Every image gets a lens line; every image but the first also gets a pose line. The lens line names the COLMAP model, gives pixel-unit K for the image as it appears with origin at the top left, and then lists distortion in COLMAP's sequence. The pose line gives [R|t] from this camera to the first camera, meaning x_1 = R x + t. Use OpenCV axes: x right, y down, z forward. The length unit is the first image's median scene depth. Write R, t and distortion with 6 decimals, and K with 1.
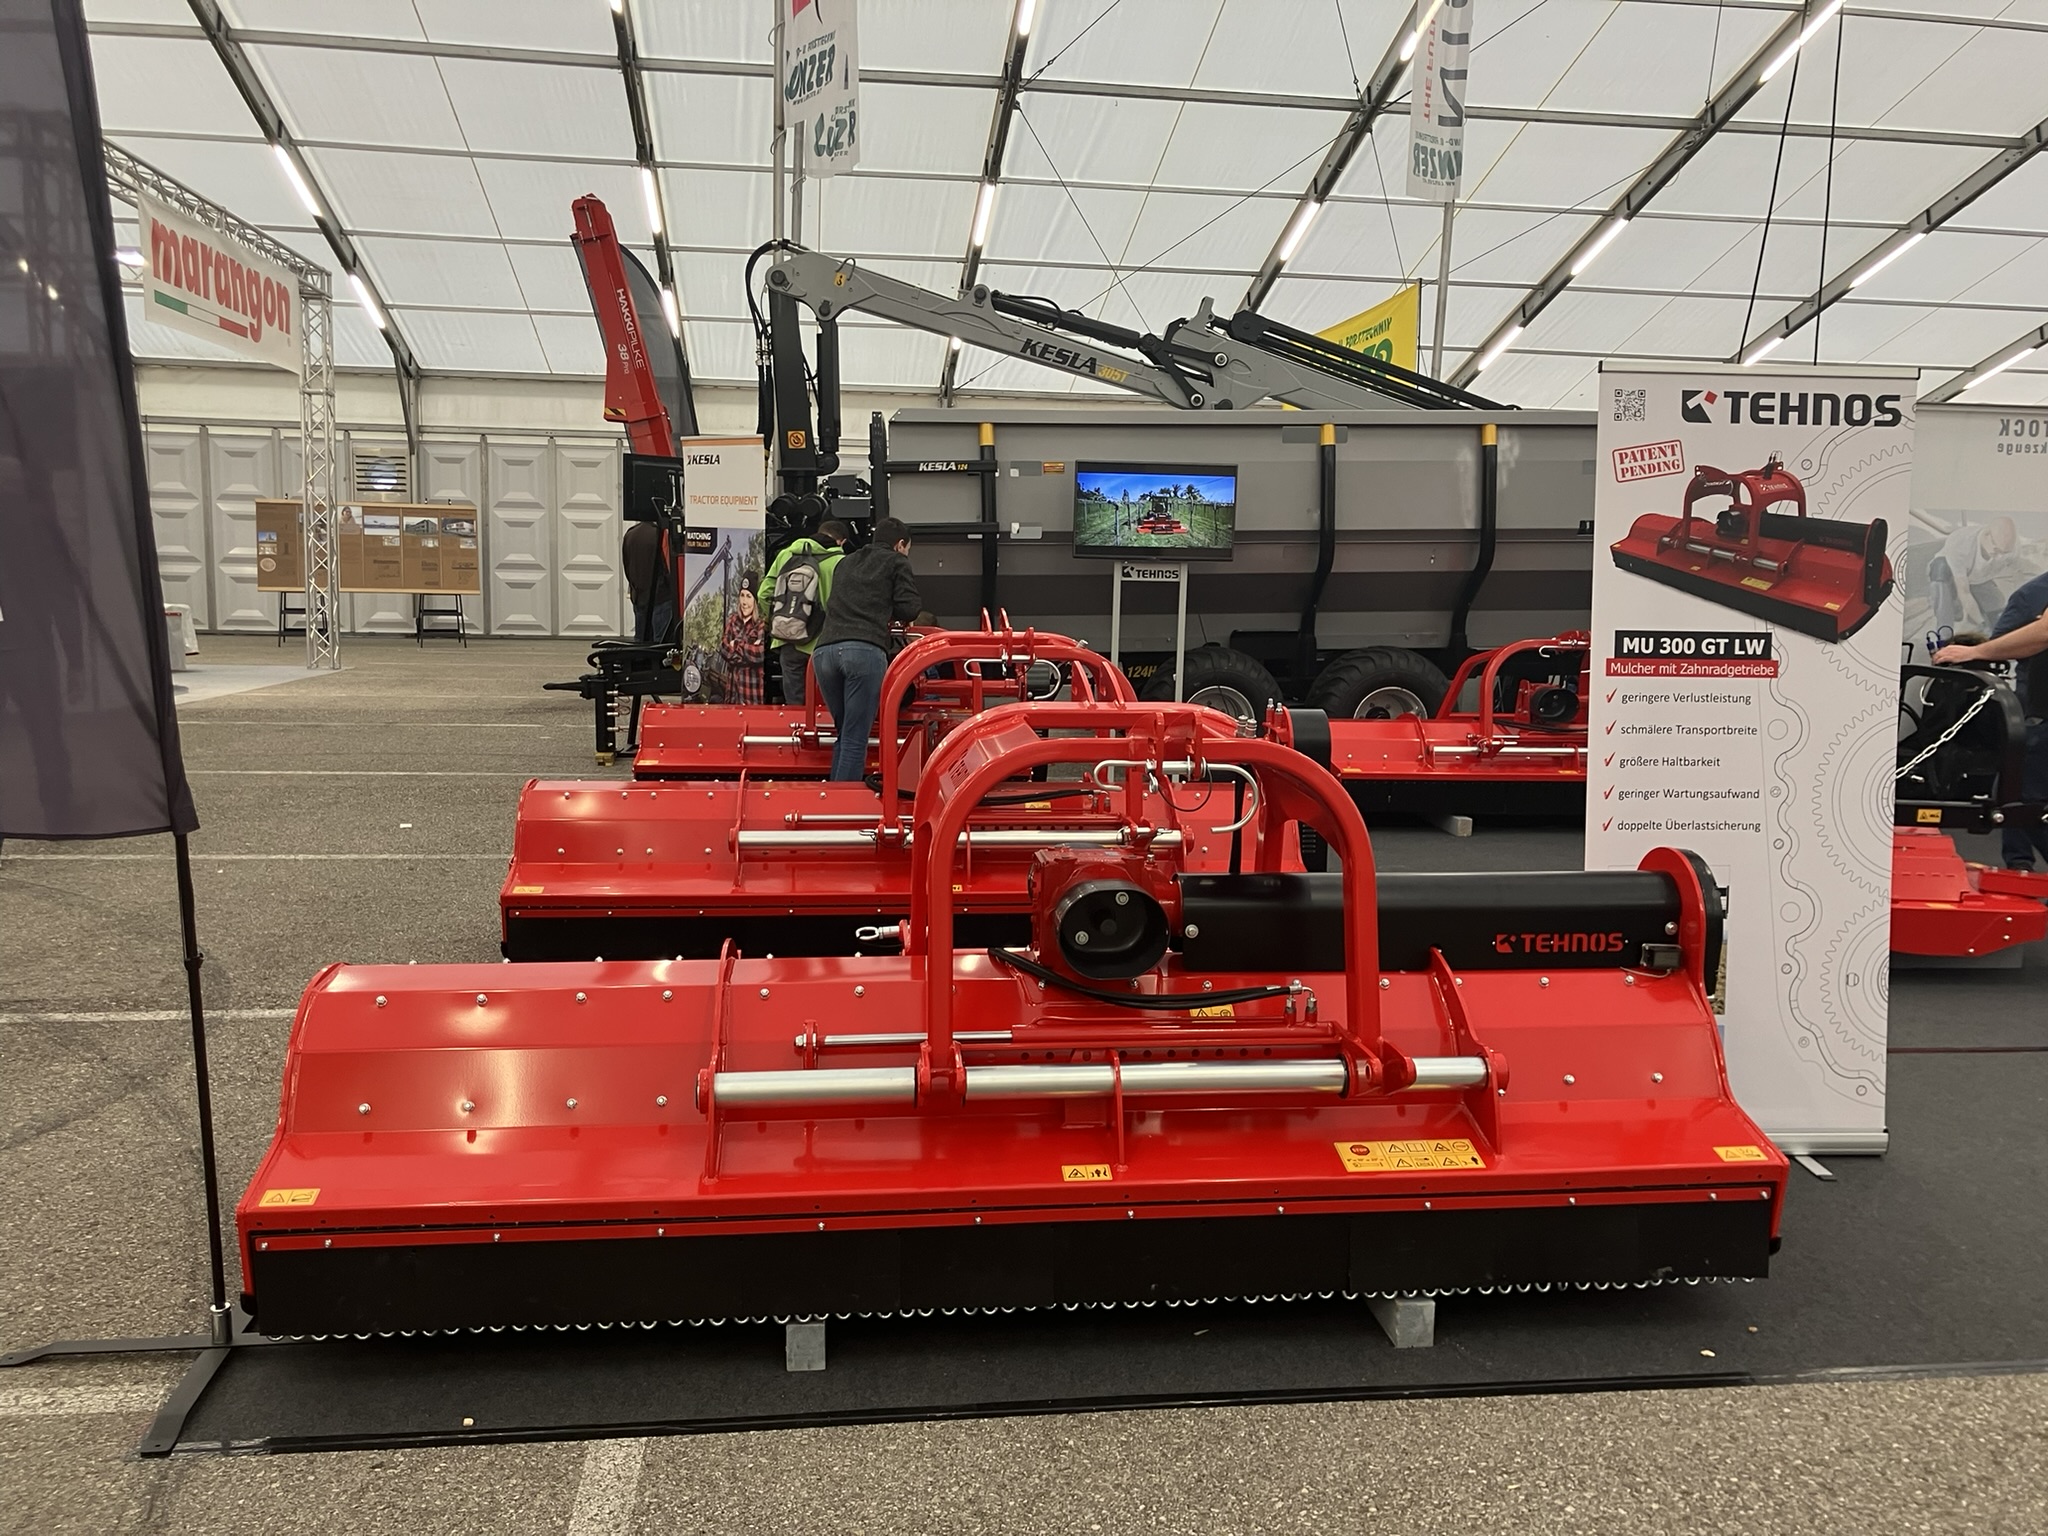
lens RADIAL K [[1686.2, 0, 1042.2], [0, 1686.2, 781.6], [0, 0, 1]] dist [-0.010587, 0.048573]
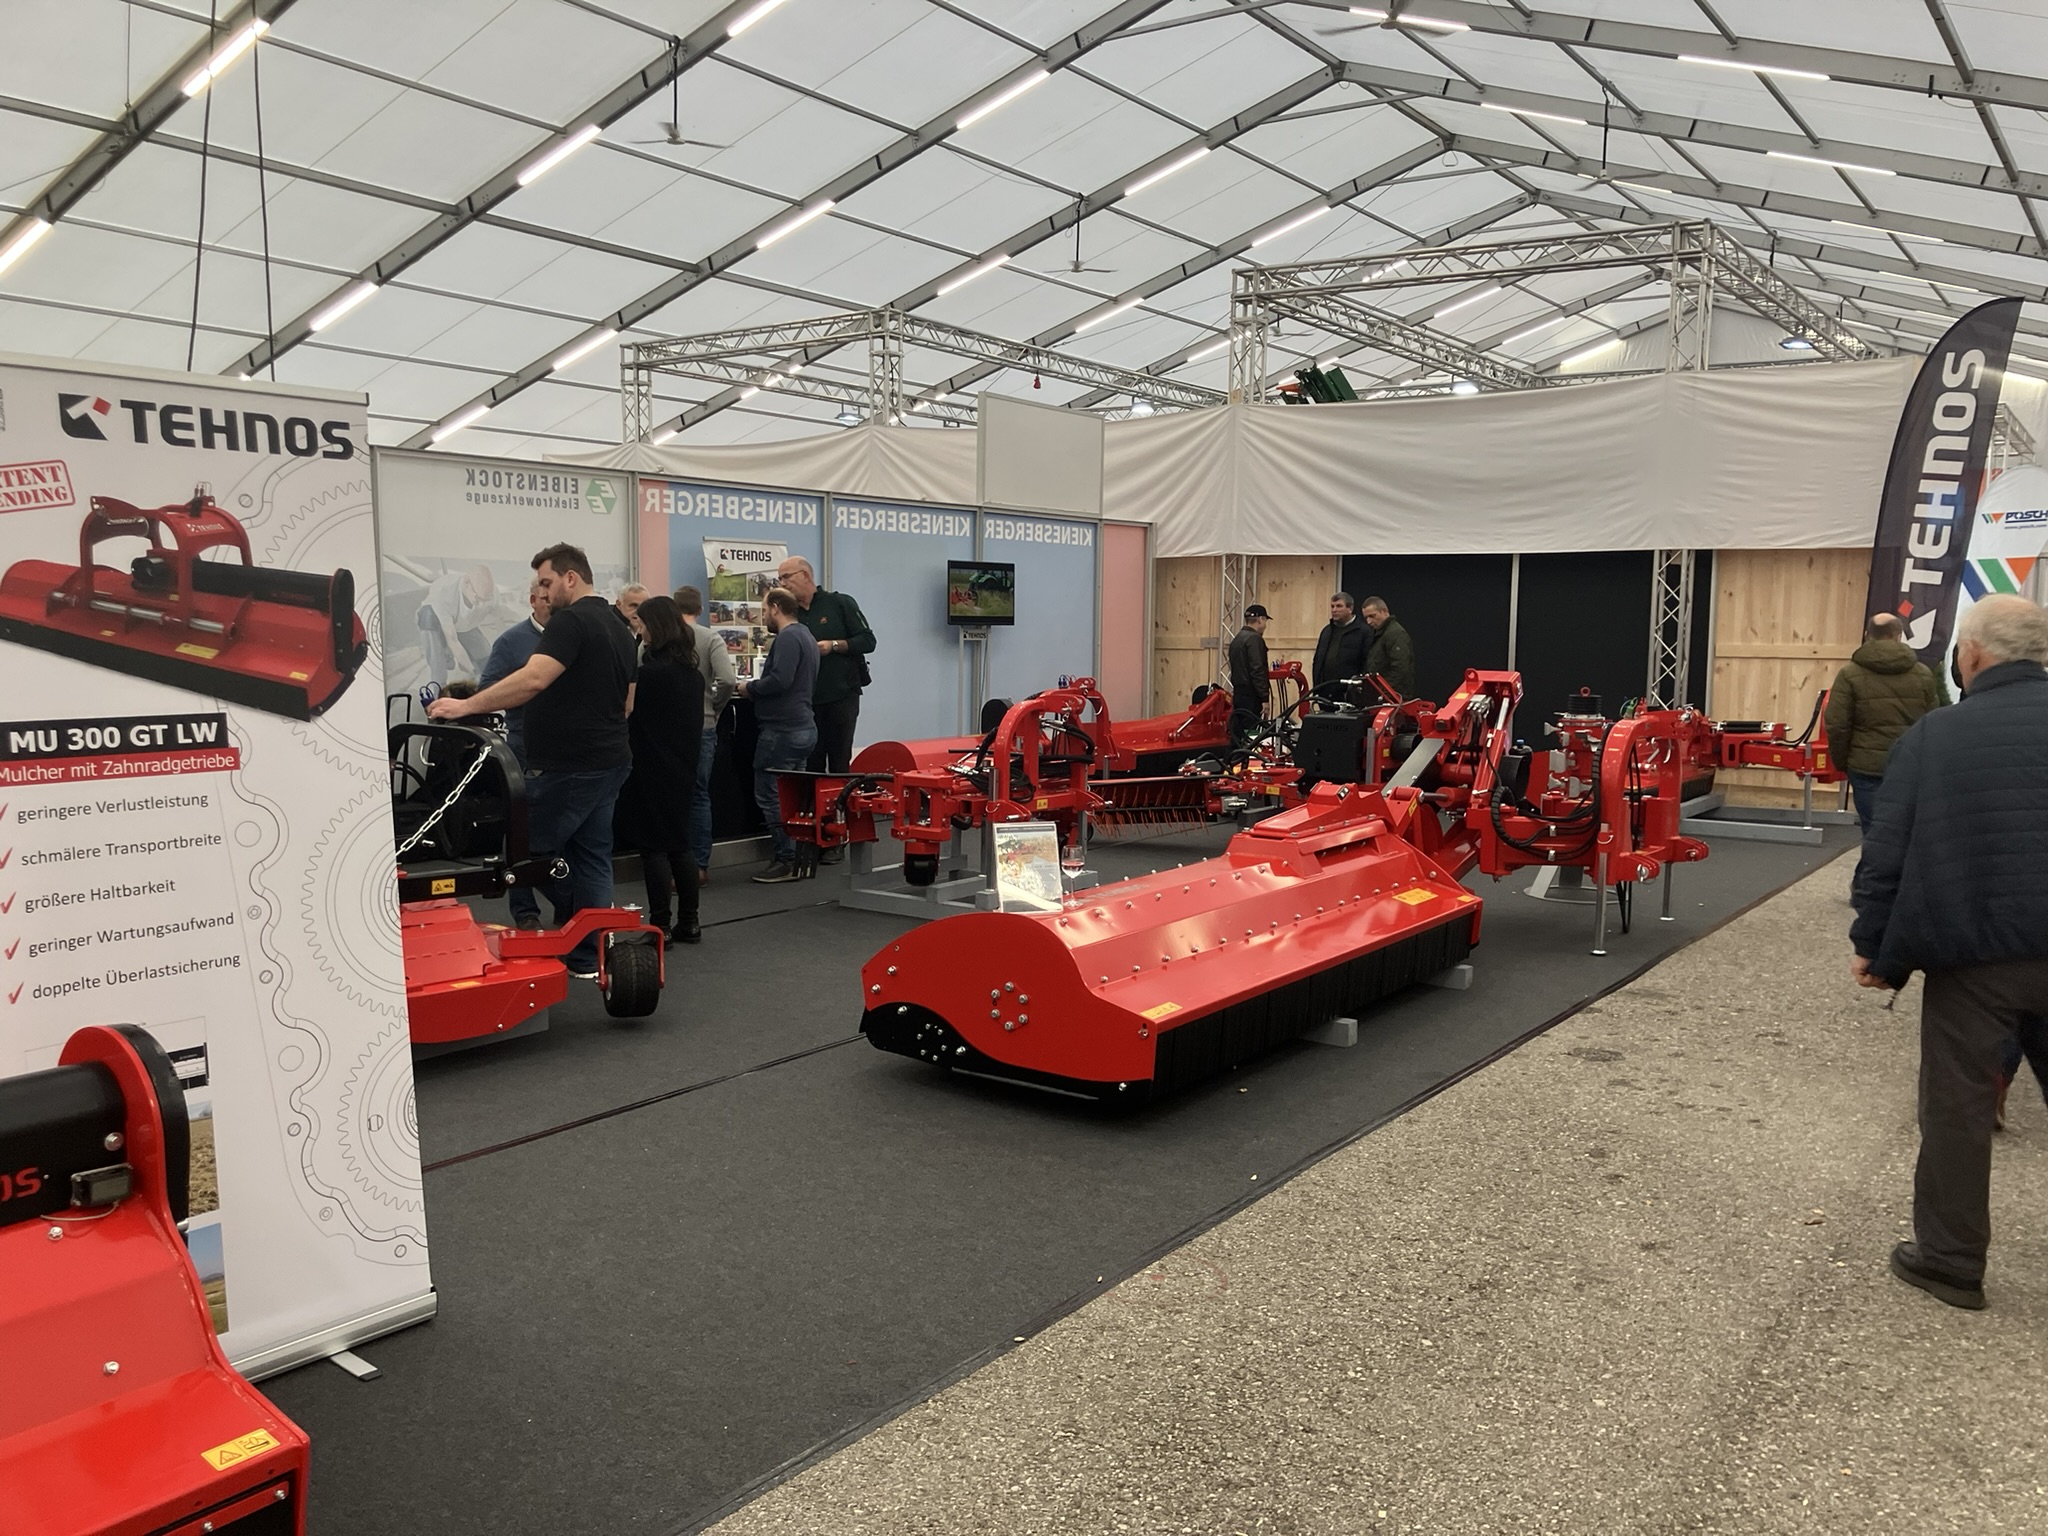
lens RADIAL K [[1686.2, 0, 1042.2], [0, 1686.2, 781.6], [0, 0, 1]] dist [-0.010587, 0.048573]
pose [[0.674275, -0.087138, 0.733321, 0.110741], [0.105986, 0.994153, 0.020680, -0.032392], [-0.730836, 0.063777, 0.679567, 0.190591]]
